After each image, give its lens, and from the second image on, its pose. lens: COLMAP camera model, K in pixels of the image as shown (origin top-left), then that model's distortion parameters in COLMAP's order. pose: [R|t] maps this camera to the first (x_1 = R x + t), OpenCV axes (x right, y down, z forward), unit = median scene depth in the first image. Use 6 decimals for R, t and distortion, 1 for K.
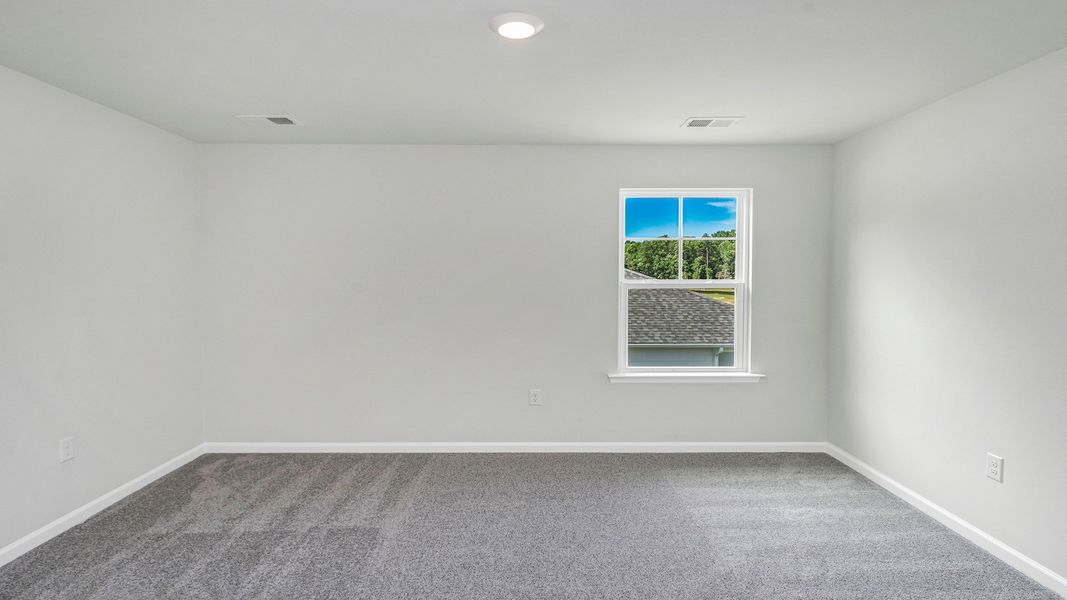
lens RADIAL K [[566.0, 0, 533.5], [0, 566.0, 300.0], [0, 0, 1]] dist [0.010134, -0.000869]
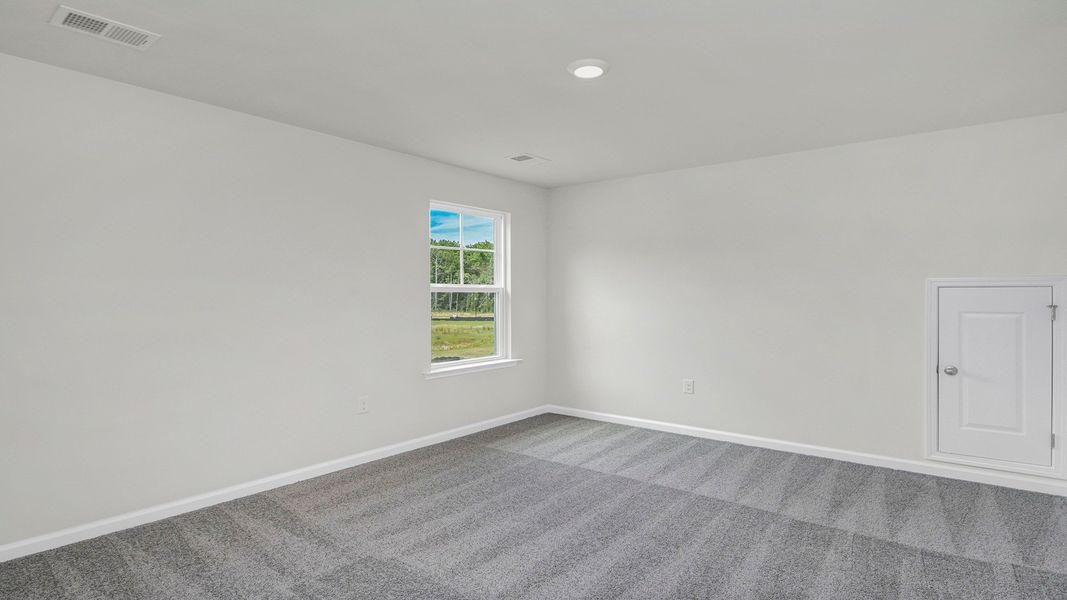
lens RADIAL K [[566.0, 0, 533.5], [0, 566.0, 300.0], [0, 0, 1]] dist [0.010134, -0.000869]
pose [[0.618043, -0.008135, 0.786102, -0.578906], [0.038686, 0.999050, -0.020077, 0.025811], [-0.785192, 0.042820, 0.617770, 0.177669]]
